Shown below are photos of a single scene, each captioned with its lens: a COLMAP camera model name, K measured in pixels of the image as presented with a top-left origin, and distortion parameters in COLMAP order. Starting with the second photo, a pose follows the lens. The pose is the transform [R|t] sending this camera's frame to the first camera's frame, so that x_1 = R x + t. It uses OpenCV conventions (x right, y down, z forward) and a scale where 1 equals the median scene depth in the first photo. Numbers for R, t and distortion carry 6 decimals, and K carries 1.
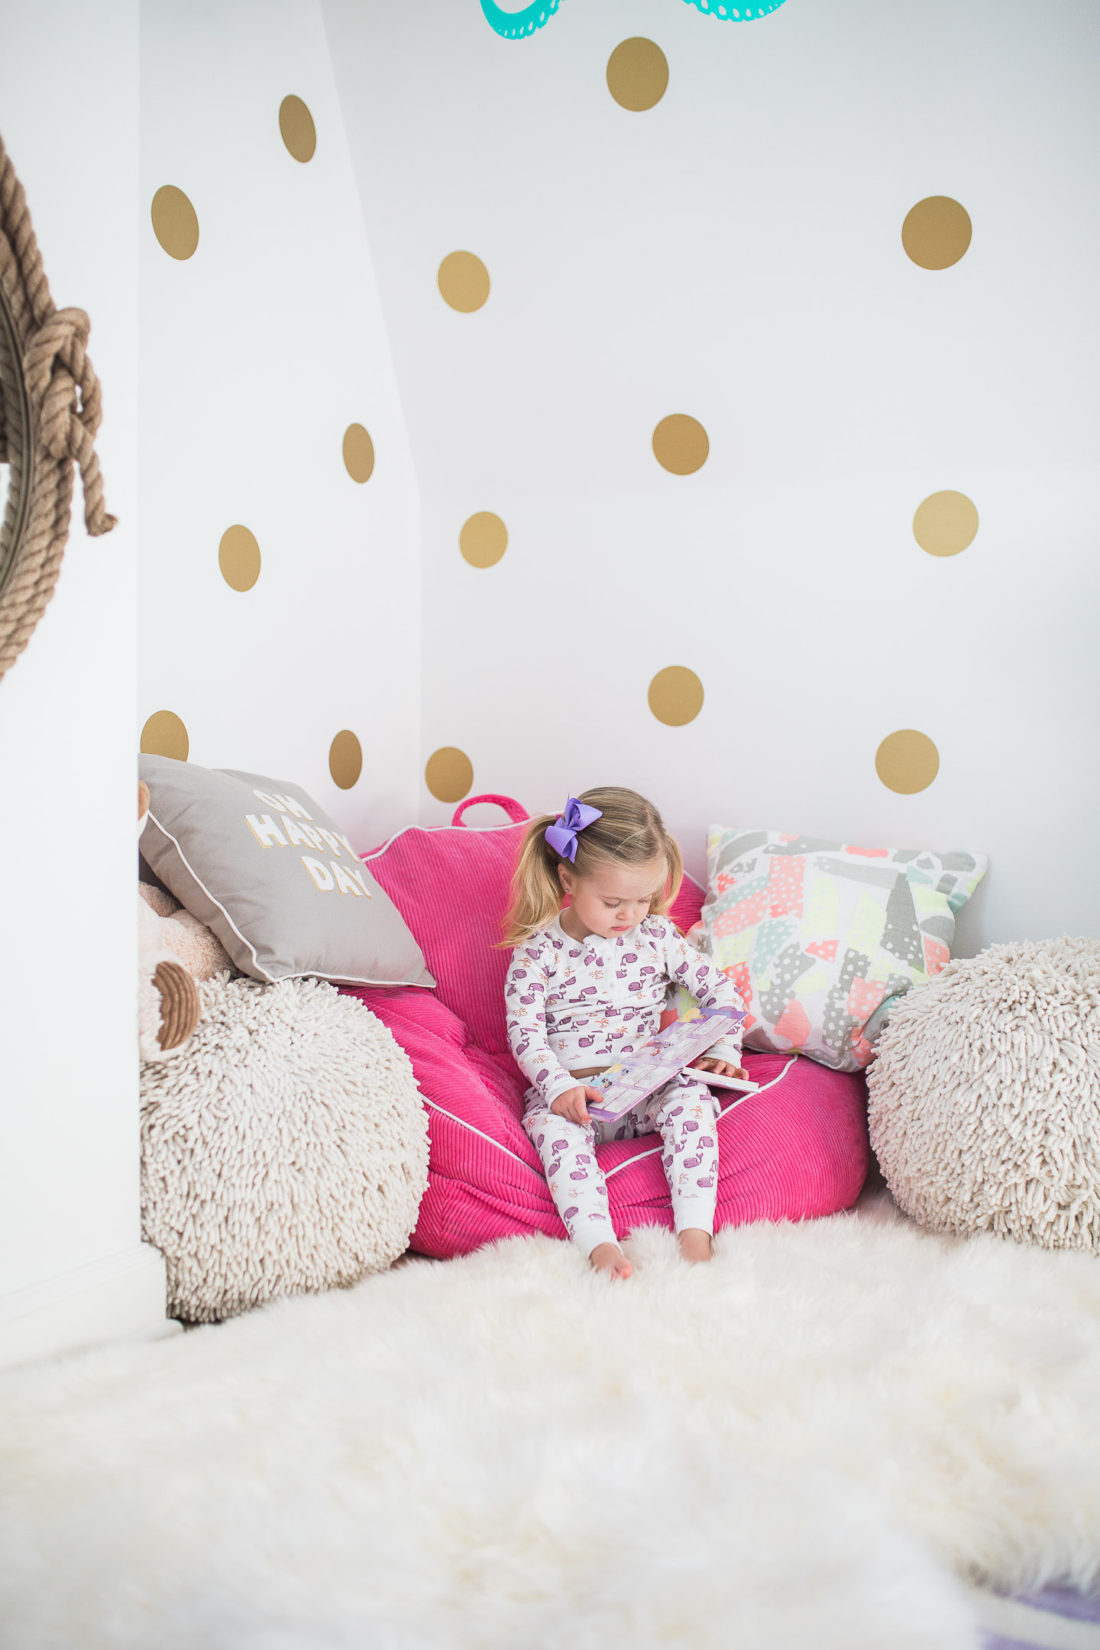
lens RADIAL K [[1608.7, 0, 550.0], [0, 1608.7, 825.0], [0, 0, 1]] dist [-0.087510, 0.146390]
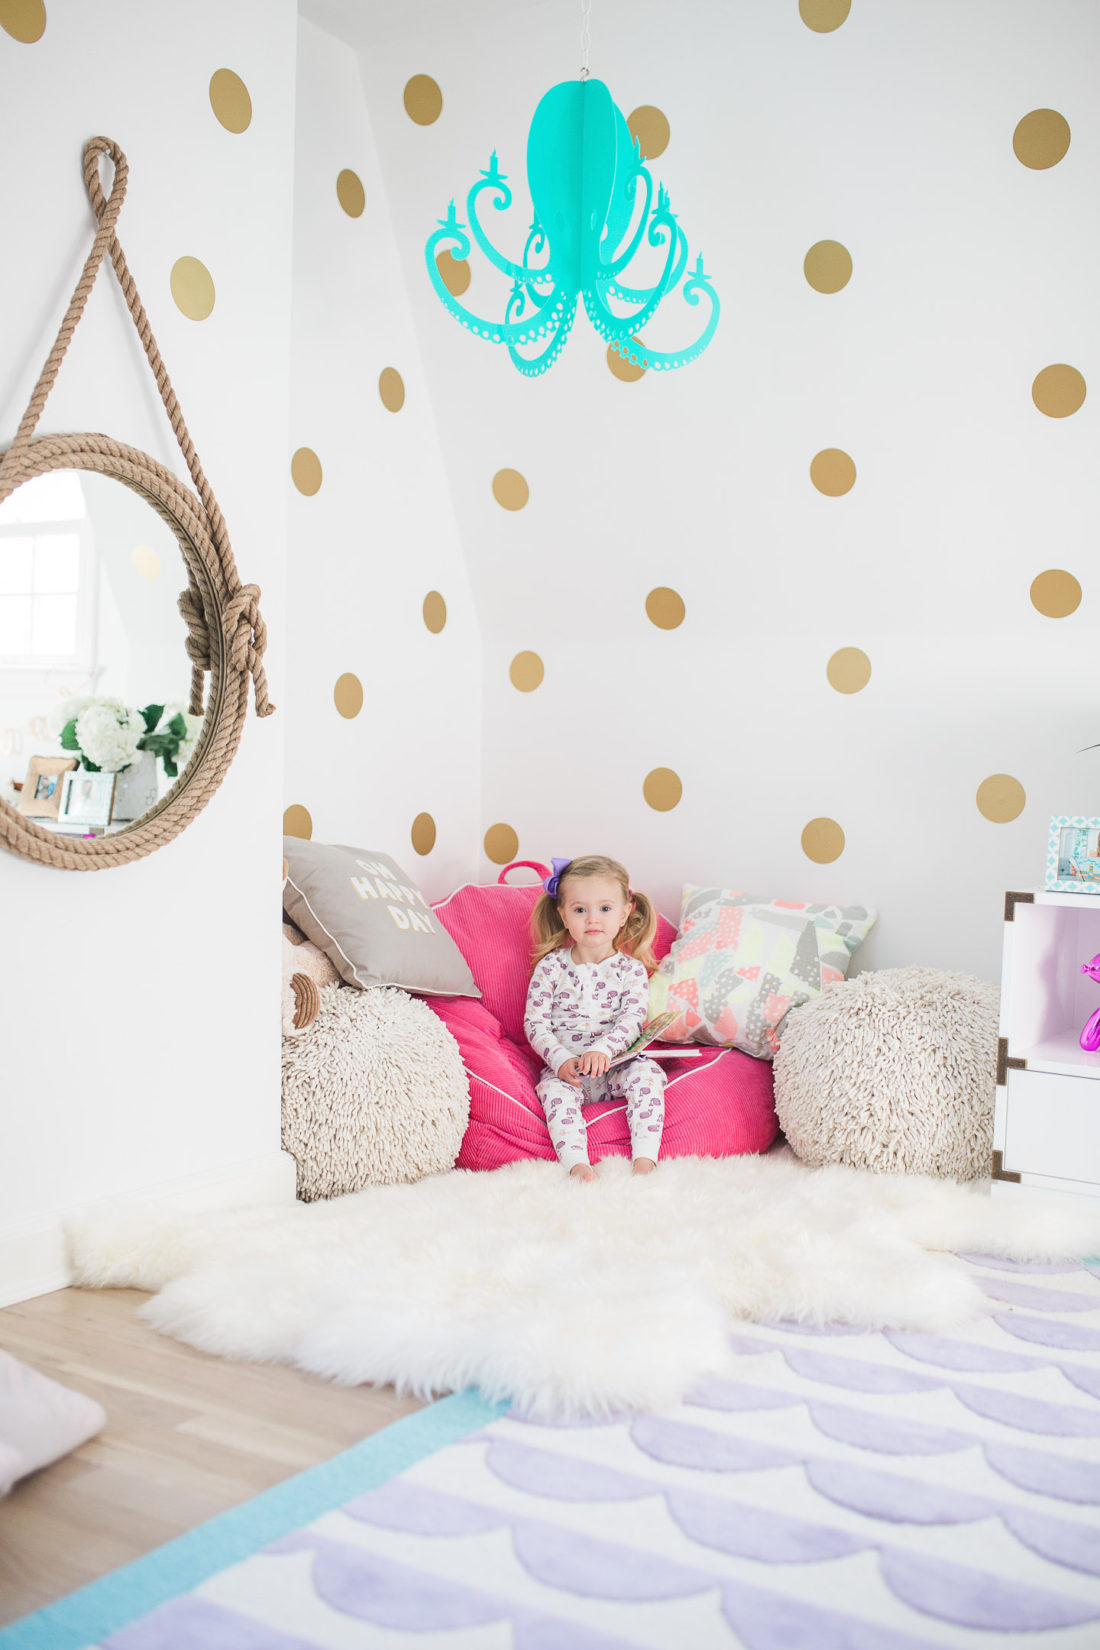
lens RADIAL K [[1608.7, 0, 550.0], [0, 1608.7, 825.0], [0, 0, 1]] dist [-0.087510, 0.146390]
pose [[0.997673, 0.007041, -0.067809, 0.104366], [-0.008571, 0.999715, -0.022294, -0.025426], [0.067633, 0.022824, 0.997449, -0.519178]]
